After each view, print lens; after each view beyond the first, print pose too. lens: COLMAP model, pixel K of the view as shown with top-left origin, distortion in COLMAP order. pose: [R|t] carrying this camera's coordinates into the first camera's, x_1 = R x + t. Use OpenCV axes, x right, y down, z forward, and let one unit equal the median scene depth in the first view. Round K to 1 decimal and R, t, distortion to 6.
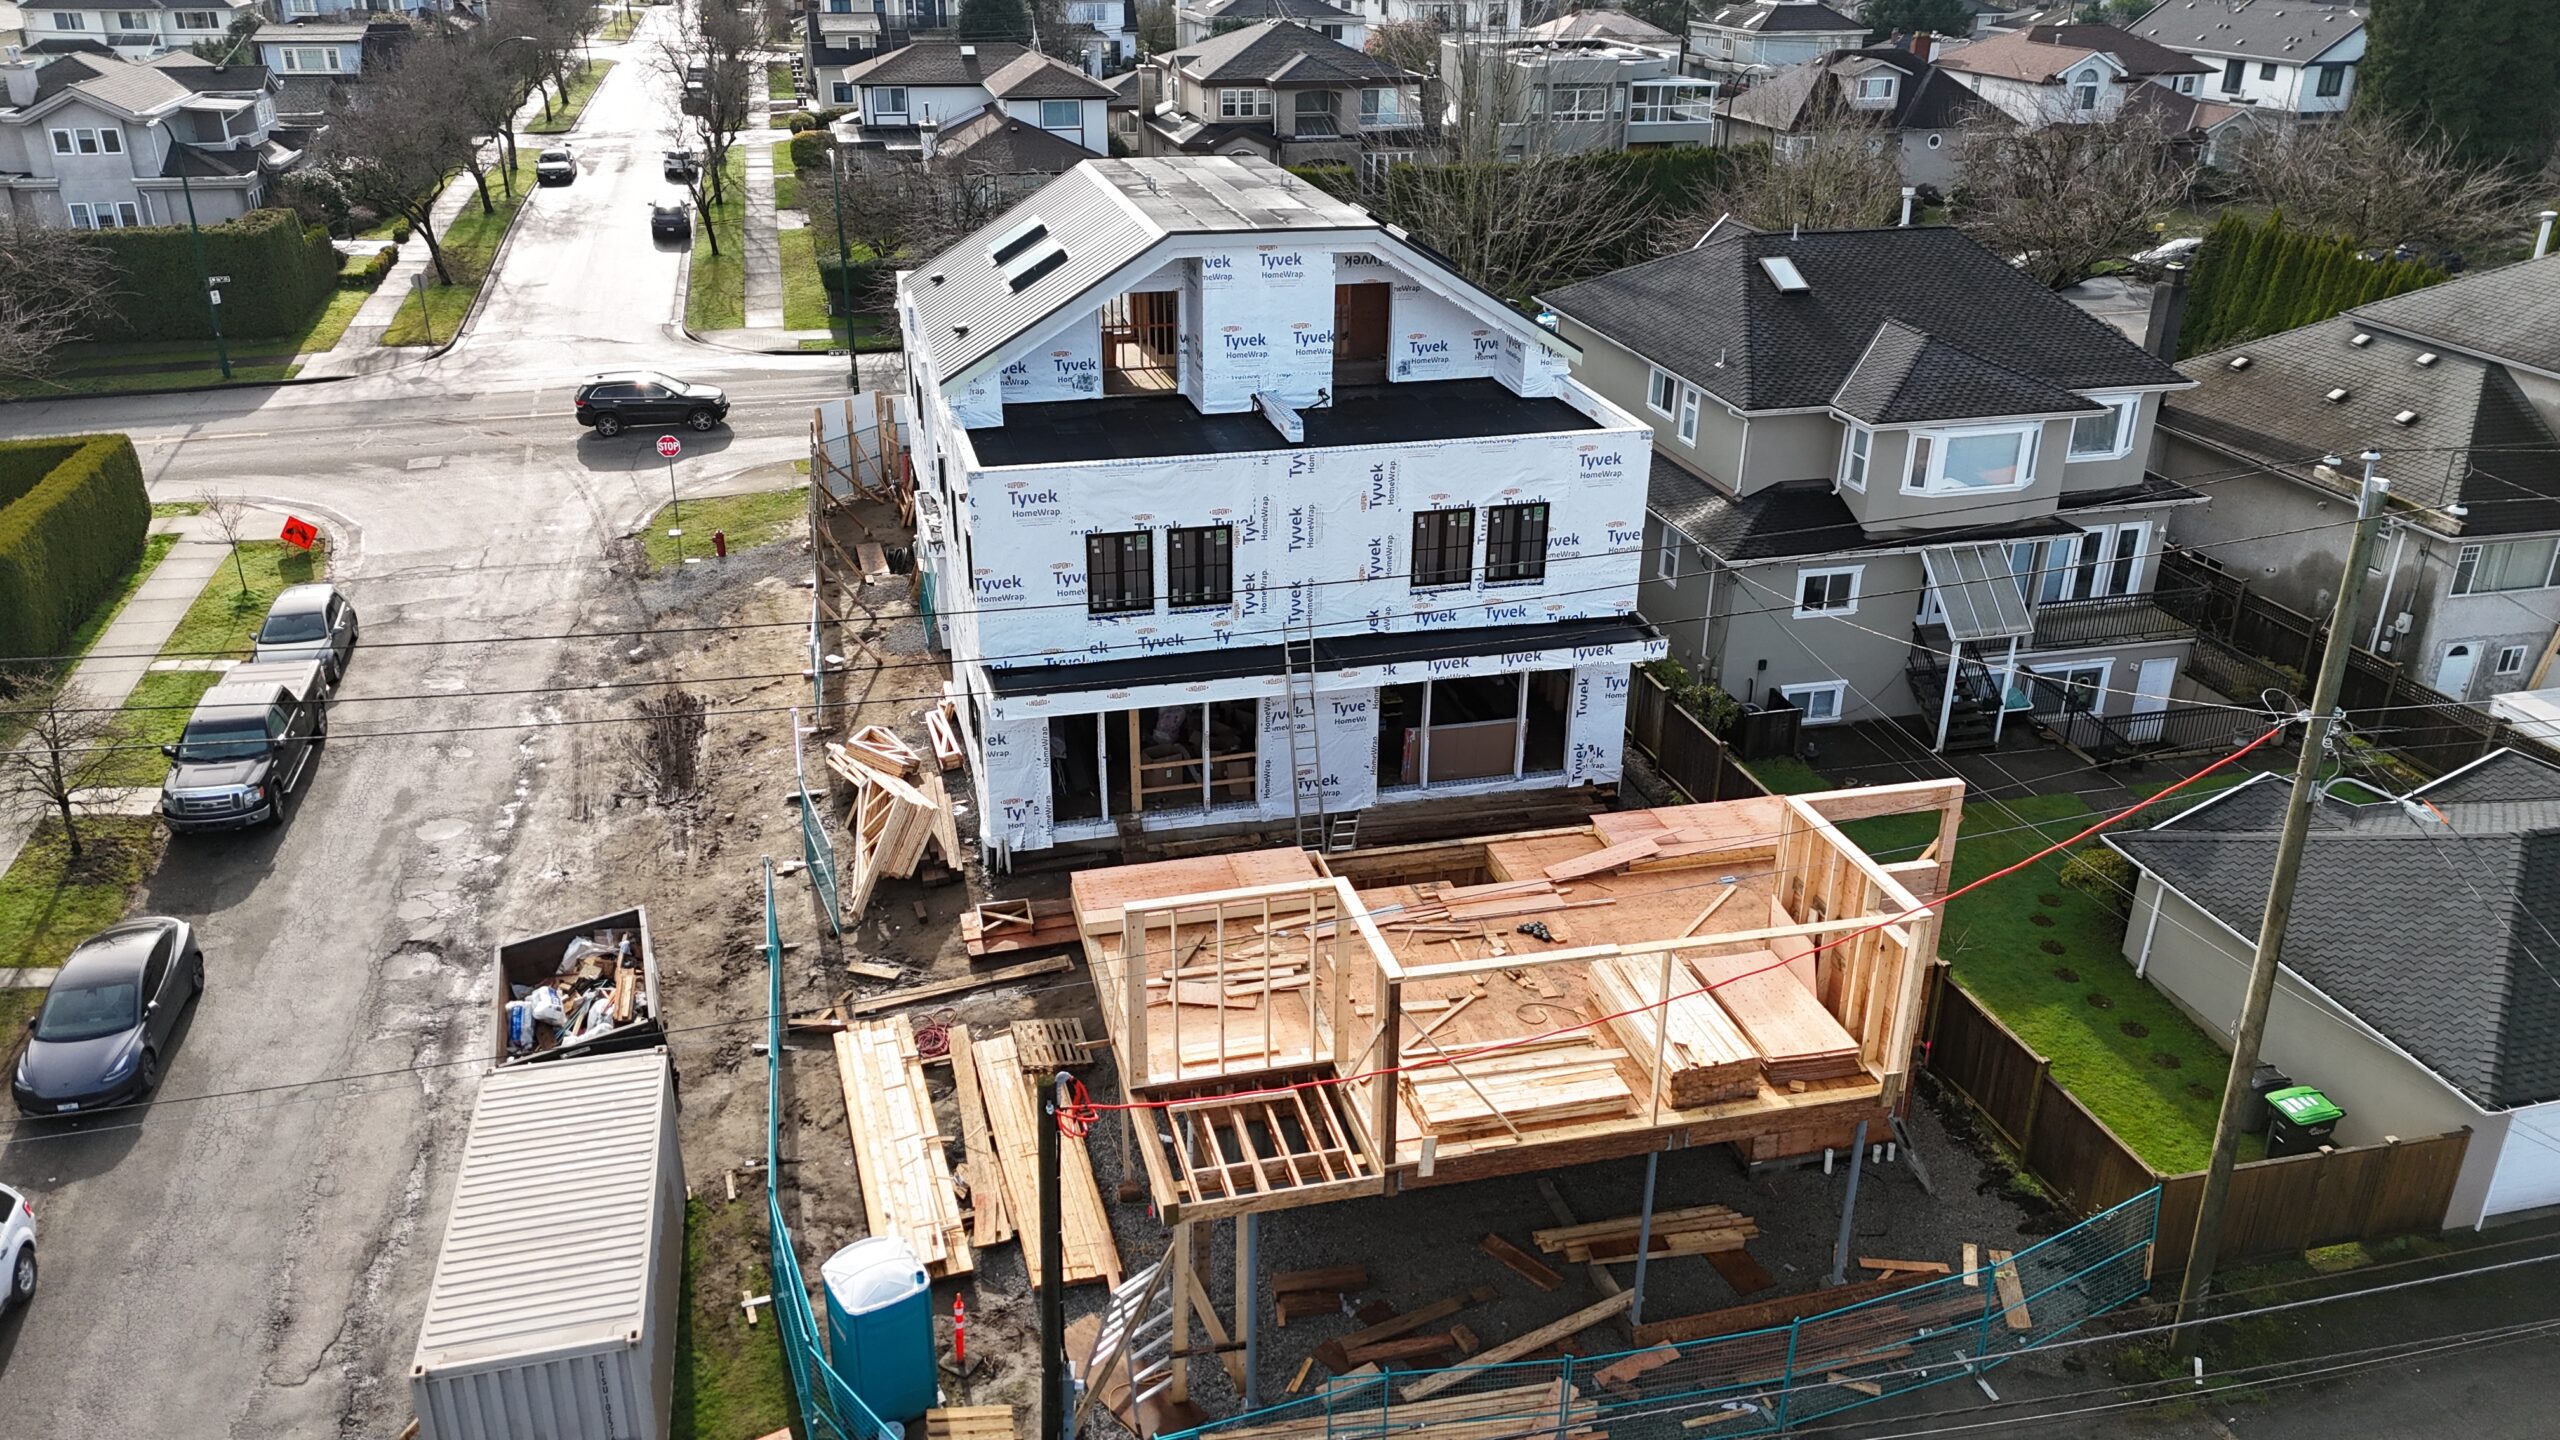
lens RADIAL K [[1846.1, 0, 1280.0], [0, 1846.1, 720.0], [0, 0, 1]] dist [0.076222, -0.064328]
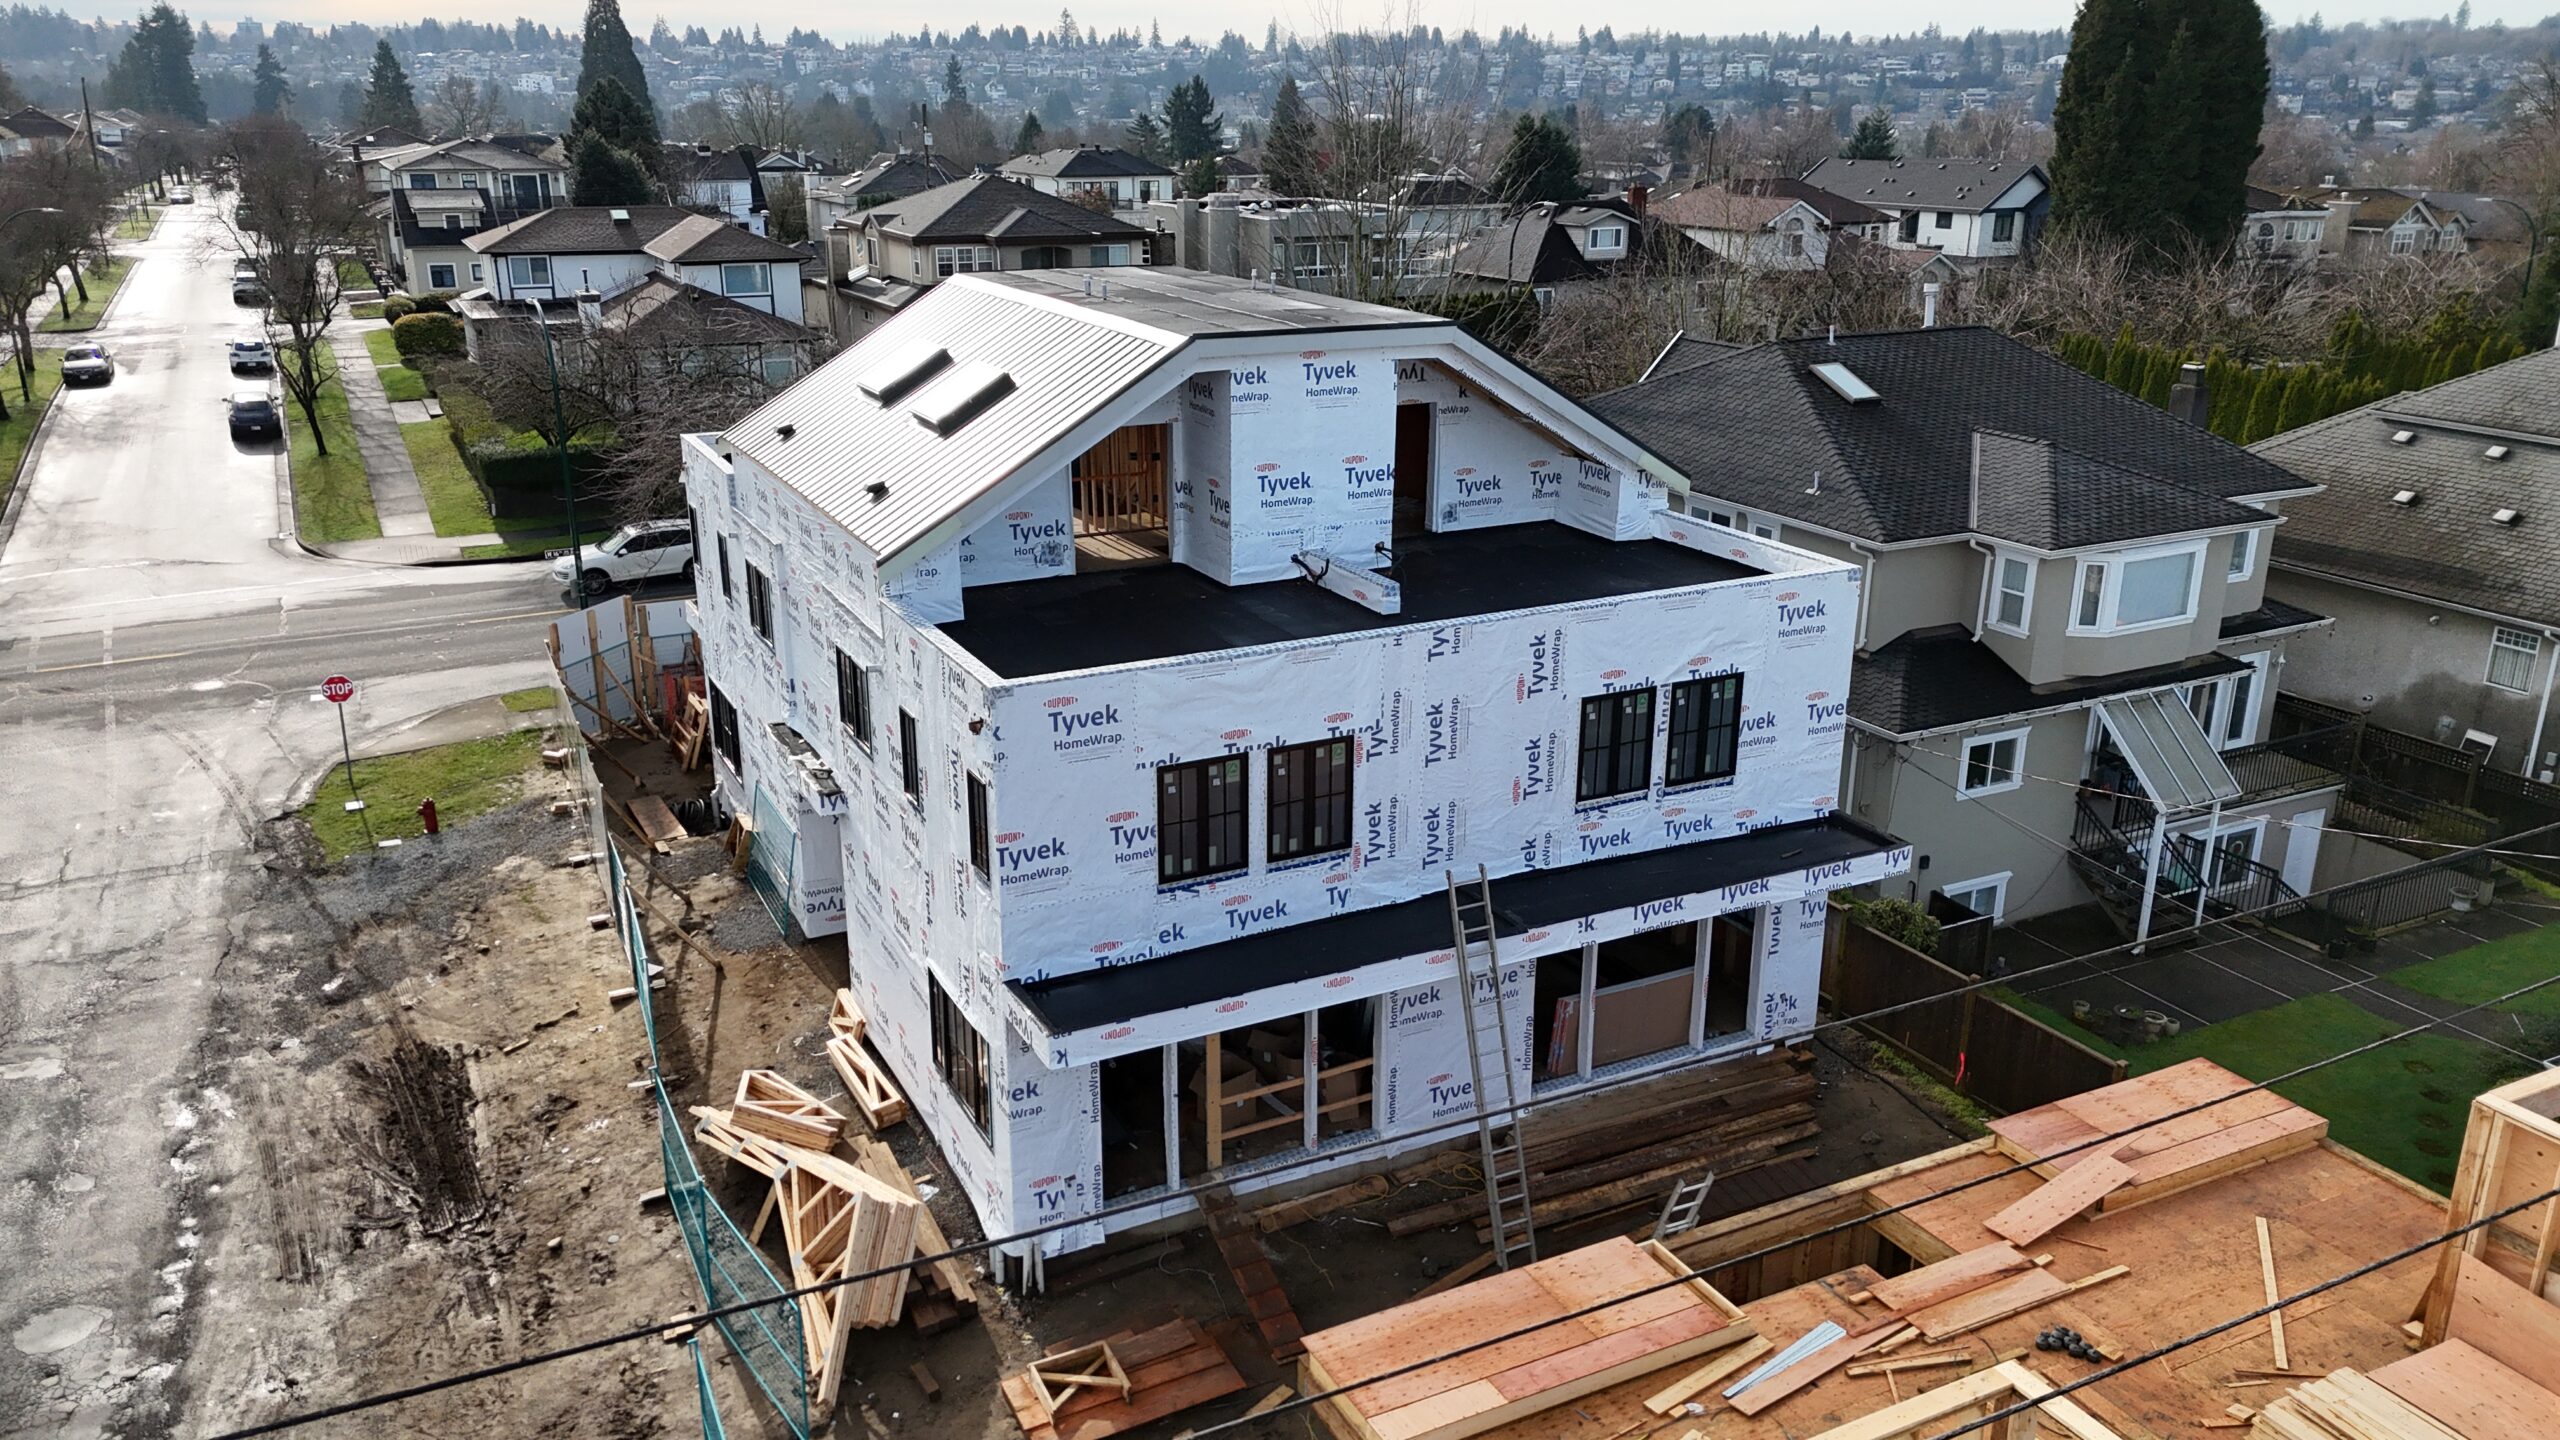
lens RADIAL K [[1870.3, 0, 1276.9], [0, 1870.3, 710.2], [0, 0, 1]] dist [0.075392, -0.059714]
pose [[0.975904, -0.073944, 0.205291, -0.164451], [0.095410, 0.990730, -0.096705, -0.042315], [-0.196237, 0.113961, 0.973912, 0.273058]]
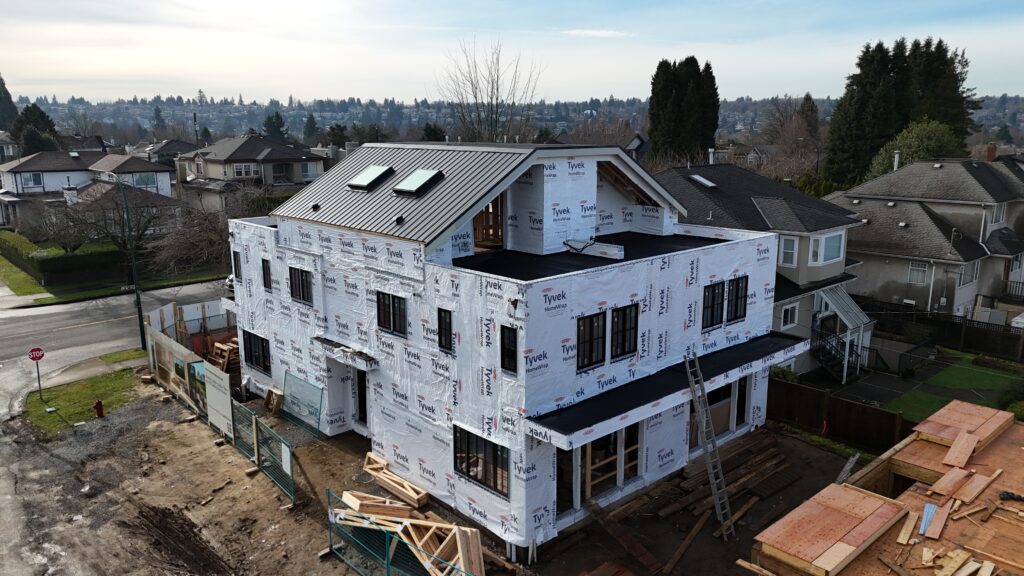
lens RADIAL K [[748.1, 0, 510.7], [0, 748.1, 284.1], [0, 0, 1]] dist [0.075392, -0.059714]
pose [[0.880179, -0.111701, 0.461312, -0.362883], [0.206435, 0.965265, -0.160149, -0.032254], [-0.427400, 0.236191, 0.872665, 0.385939]]
